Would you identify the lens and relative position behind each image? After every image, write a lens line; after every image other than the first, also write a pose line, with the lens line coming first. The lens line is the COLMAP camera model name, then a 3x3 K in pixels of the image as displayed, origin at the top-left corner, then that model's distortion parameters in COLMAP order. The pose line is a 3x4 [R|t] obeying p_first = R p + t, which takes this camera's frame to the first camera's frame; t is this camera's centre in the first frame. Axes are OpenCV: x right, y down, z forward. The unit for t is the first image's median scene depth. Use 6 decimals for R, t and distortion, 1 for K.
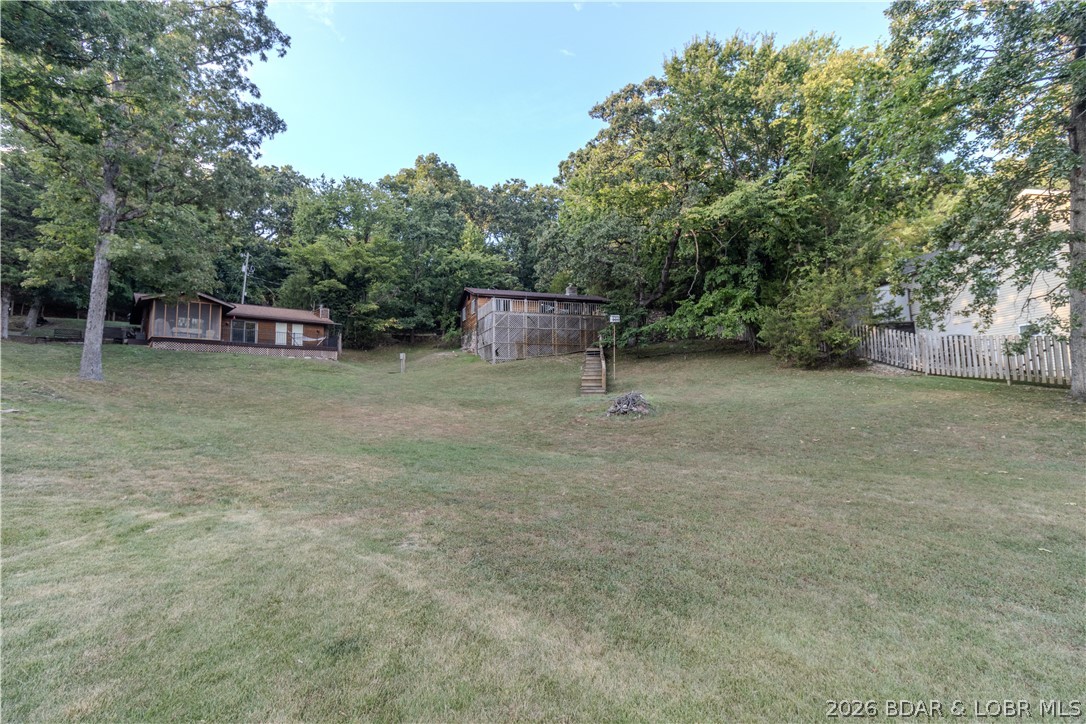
lens RADIAL K [[514.3, 0, 543.0], [0, 514.3, 362.0], [0, 0, 1]] dist [0.022938, -0.000055]
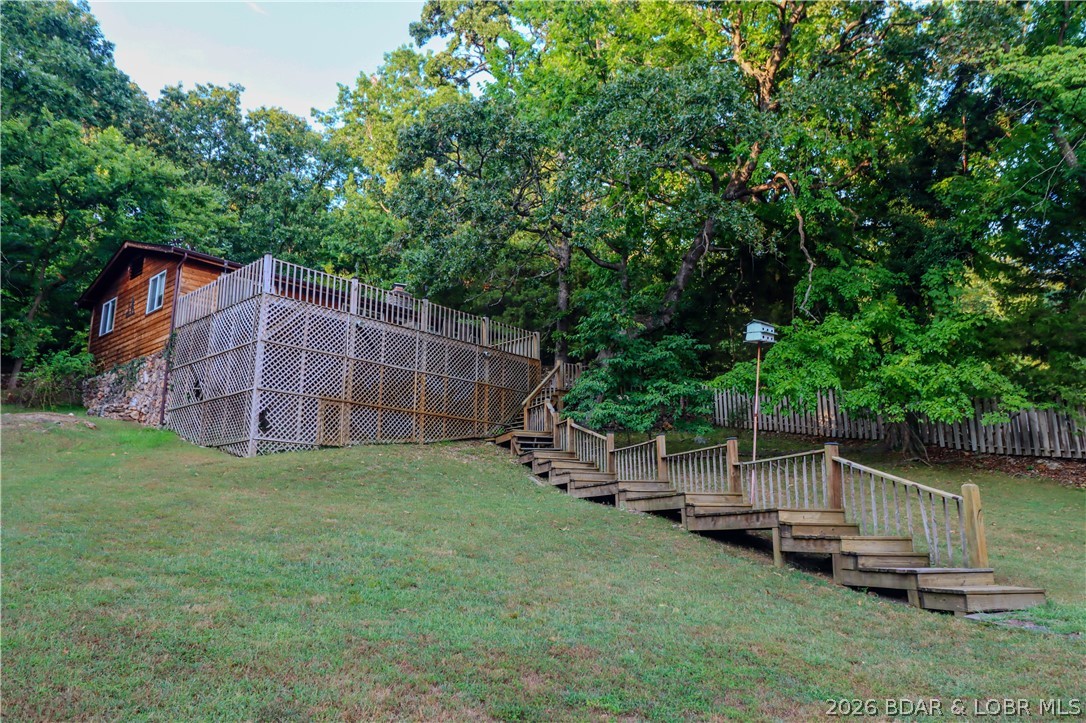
lens RADIAL K [[785.7, 0, 543.0], [0, 785.7, 361.5], [0, 0, 1]] dist [-0.000257, -0.000190]
pose [[0.891740, 0.114406, 0.437848, -0.143546], [-0.049148, 0.986278, -0.157609, 0.012757], [-0.449871, 0.119027, 0.885126, 0.453871]]
